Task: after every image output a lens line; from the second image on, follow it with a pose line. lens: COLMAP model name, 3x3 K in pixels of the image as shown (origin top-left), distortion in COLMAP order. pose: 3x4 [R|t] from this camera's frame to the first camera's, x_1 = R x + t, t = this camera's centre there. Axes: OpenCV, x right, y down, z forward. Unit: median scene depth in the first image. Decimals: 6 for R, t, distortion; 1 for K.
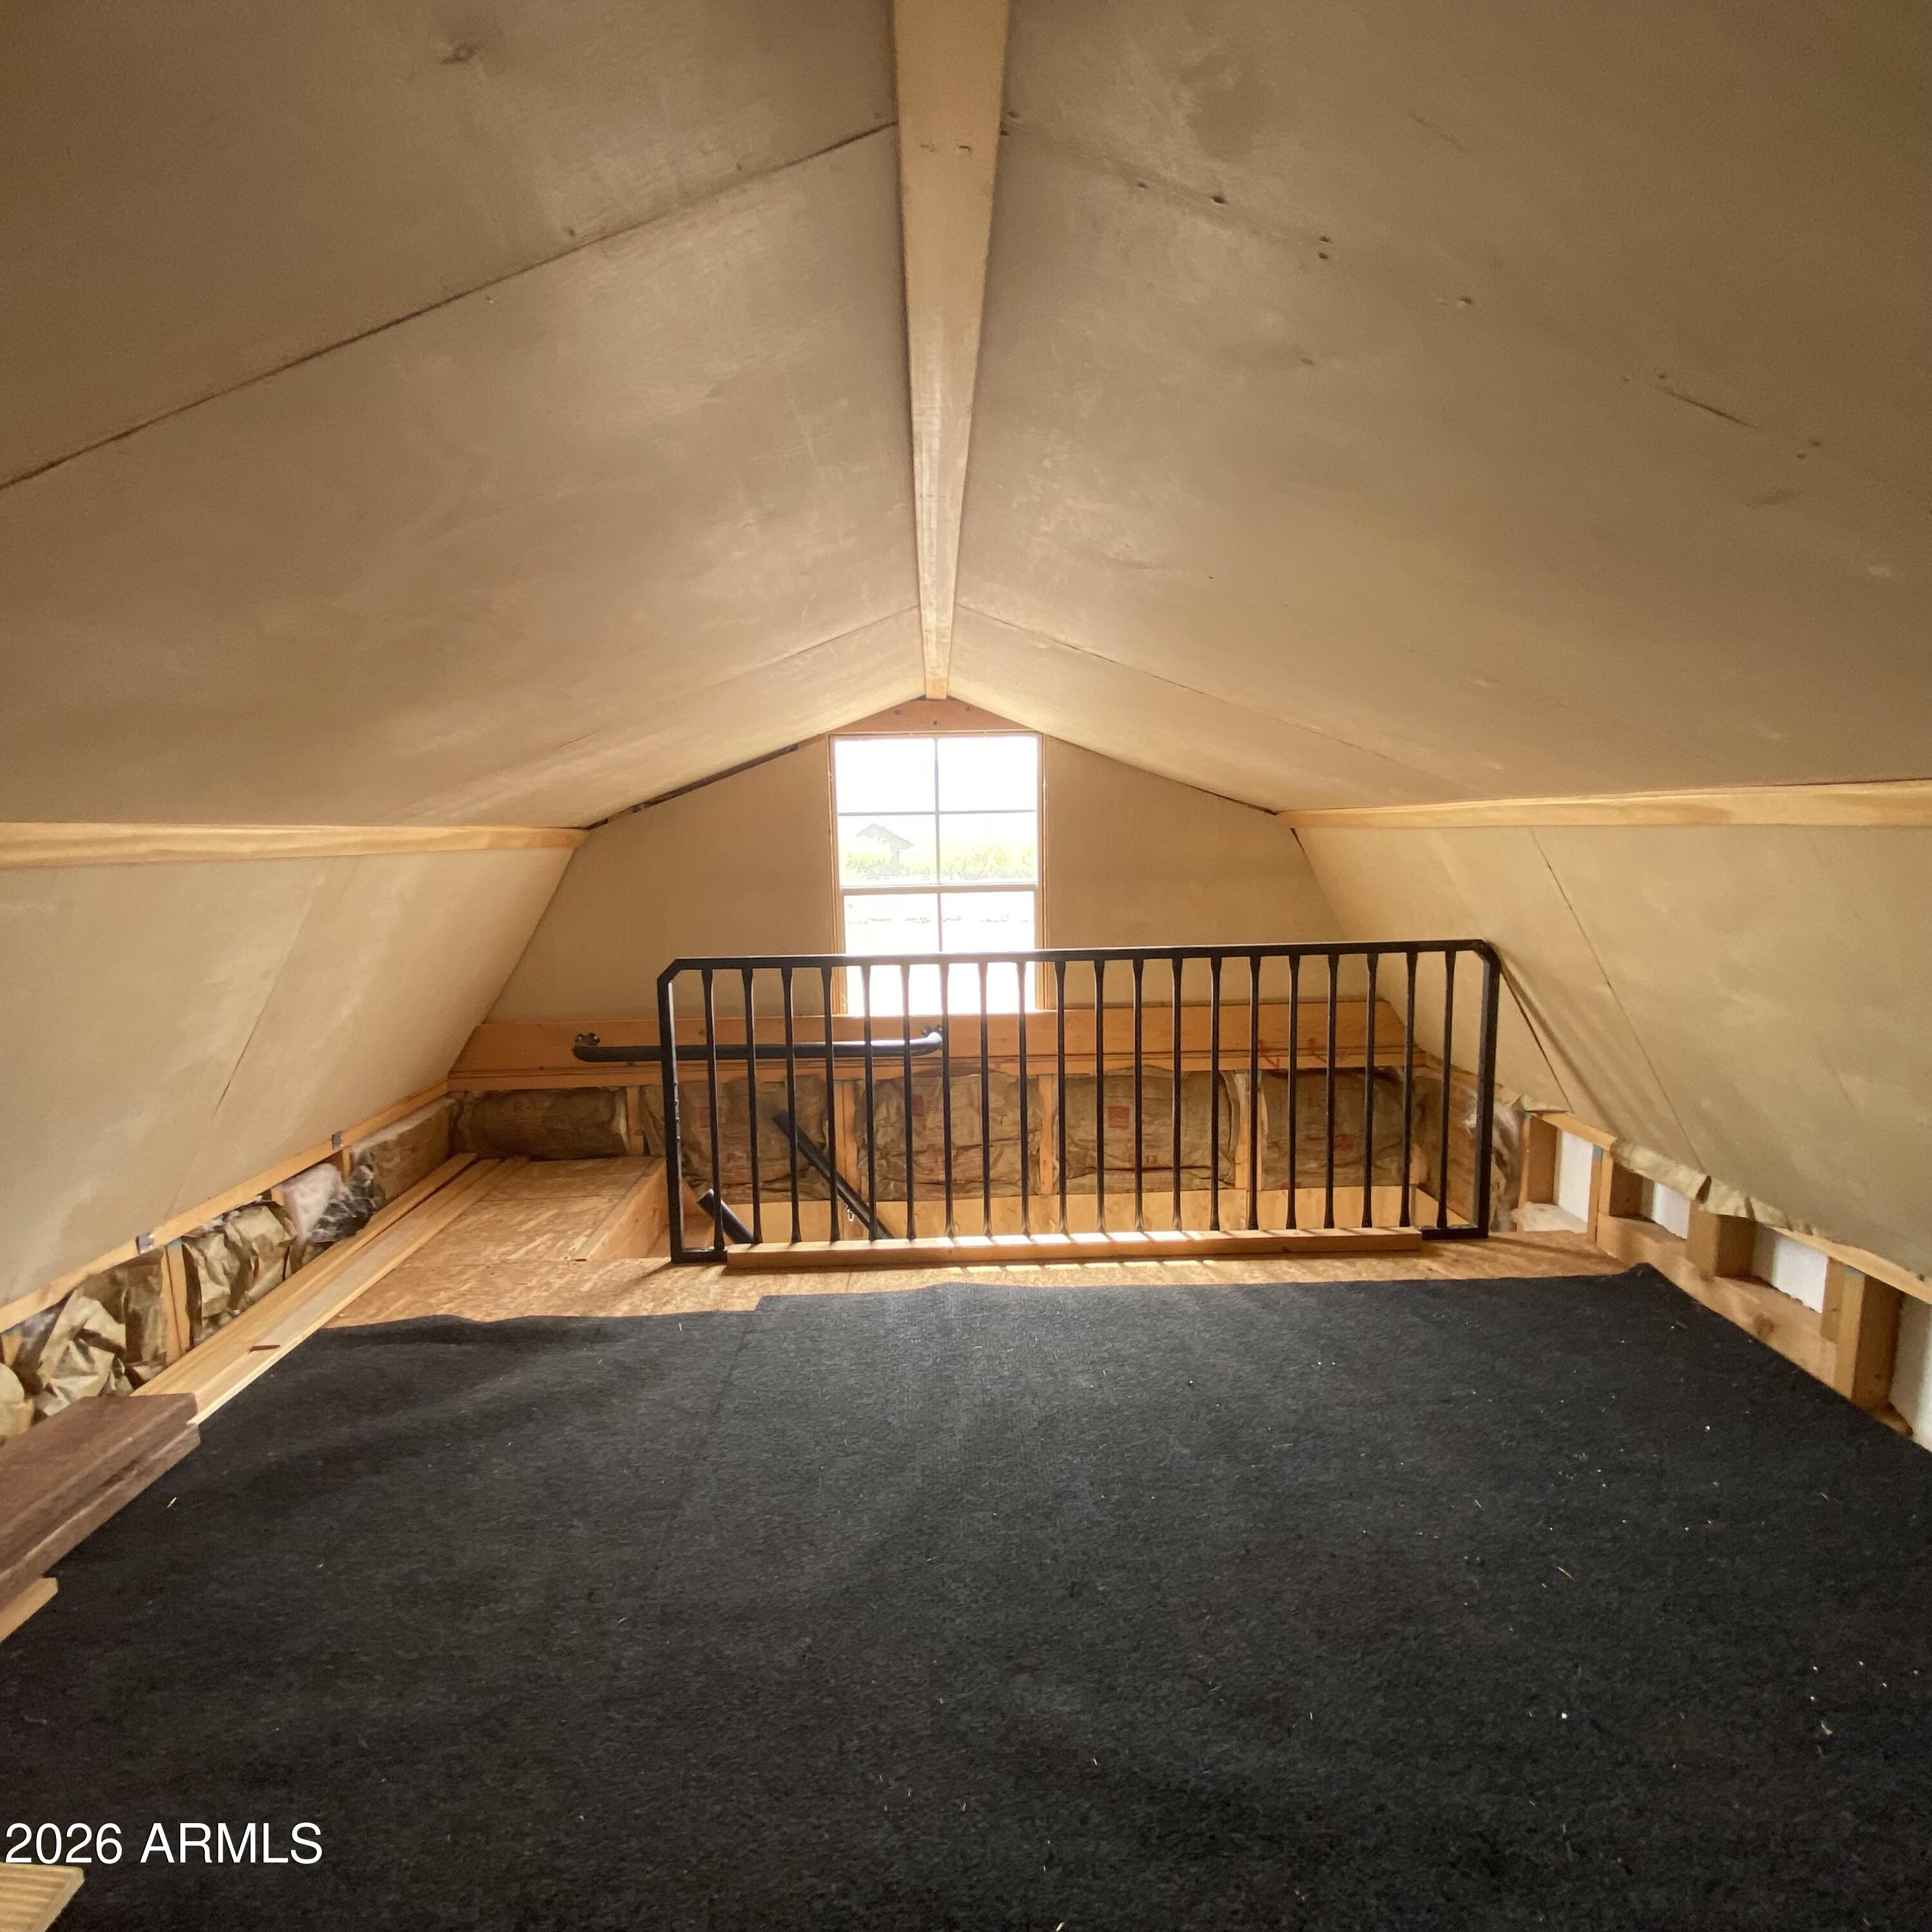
lens RADIAL K [[1018.7, 0, 986.7], [0, 1018.7, 970.6], [0, 0, 1]] dist [0.045551, -0.059353]
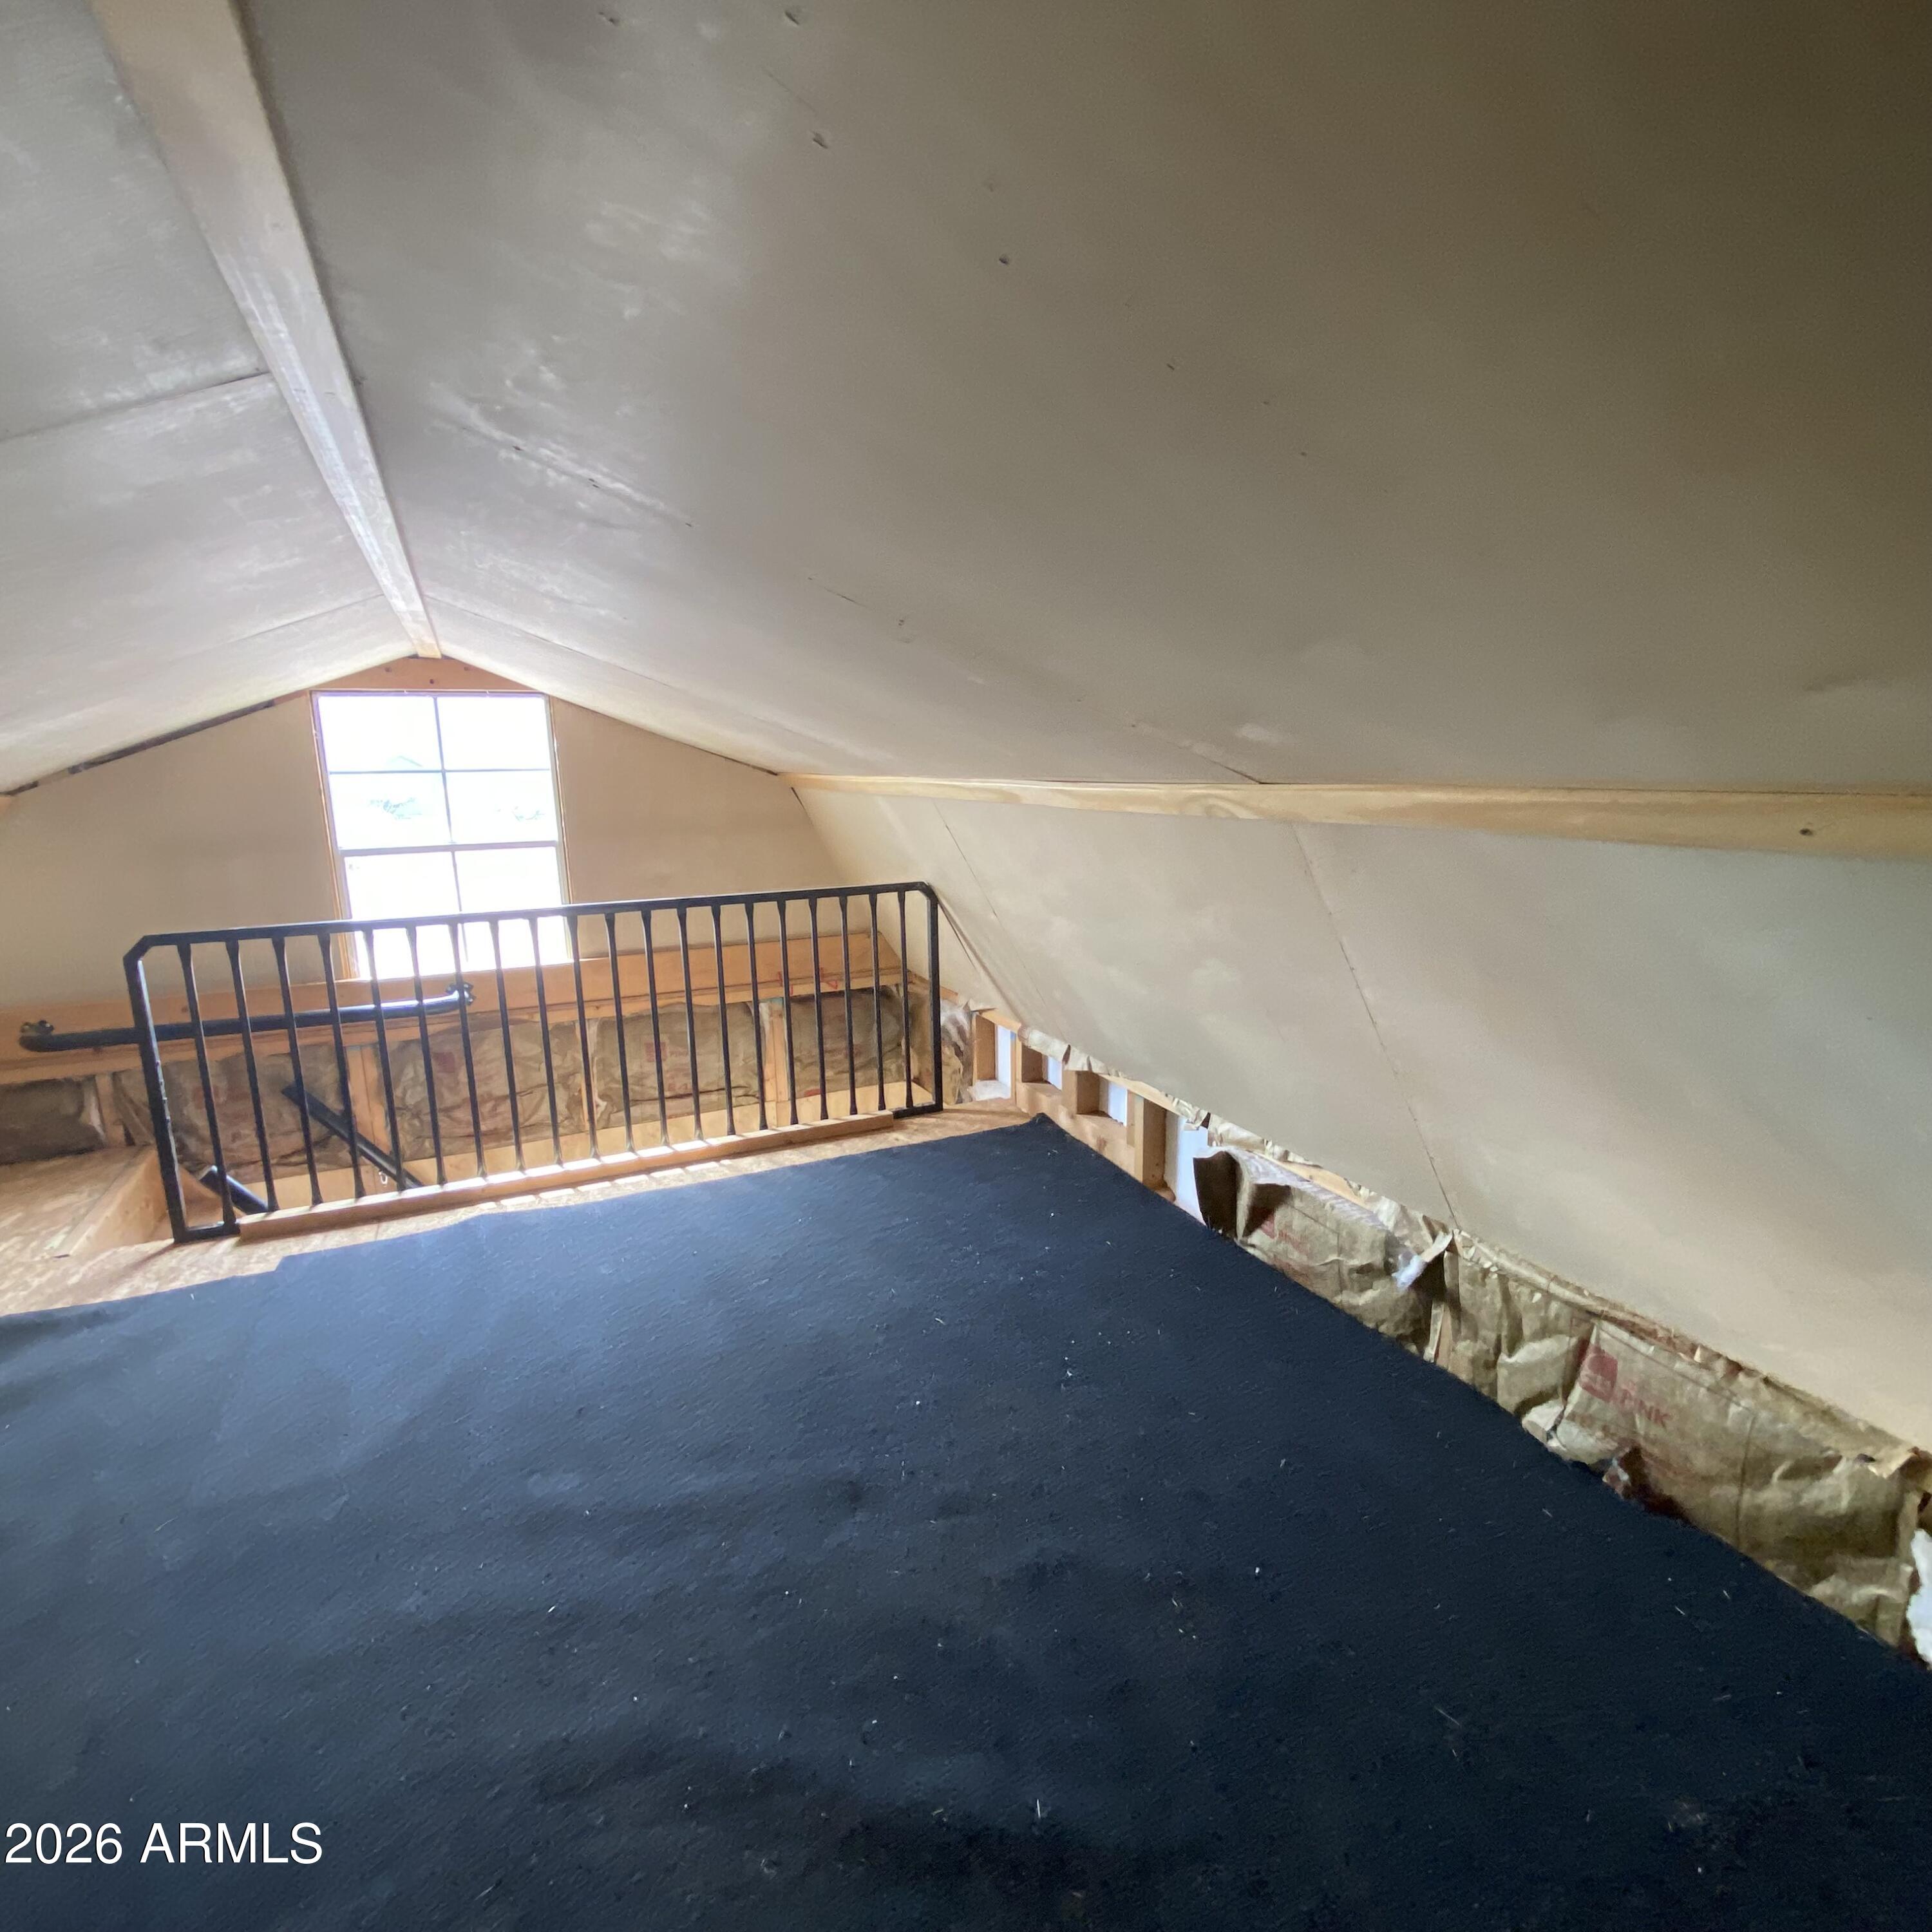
lens RADIAL K [[1018.7, 0, 986.7], [0, 1018.7, 970.6], [0, 0, 1]] dist [0.045551, -0.059353]
pose [[0.921532, -0.077096, 0.380573, 0.059645], [0.051804, 0.995740, 0.076274, -0.011910], [-0.384832, -0.050574, 0.921600, -0.199310]]
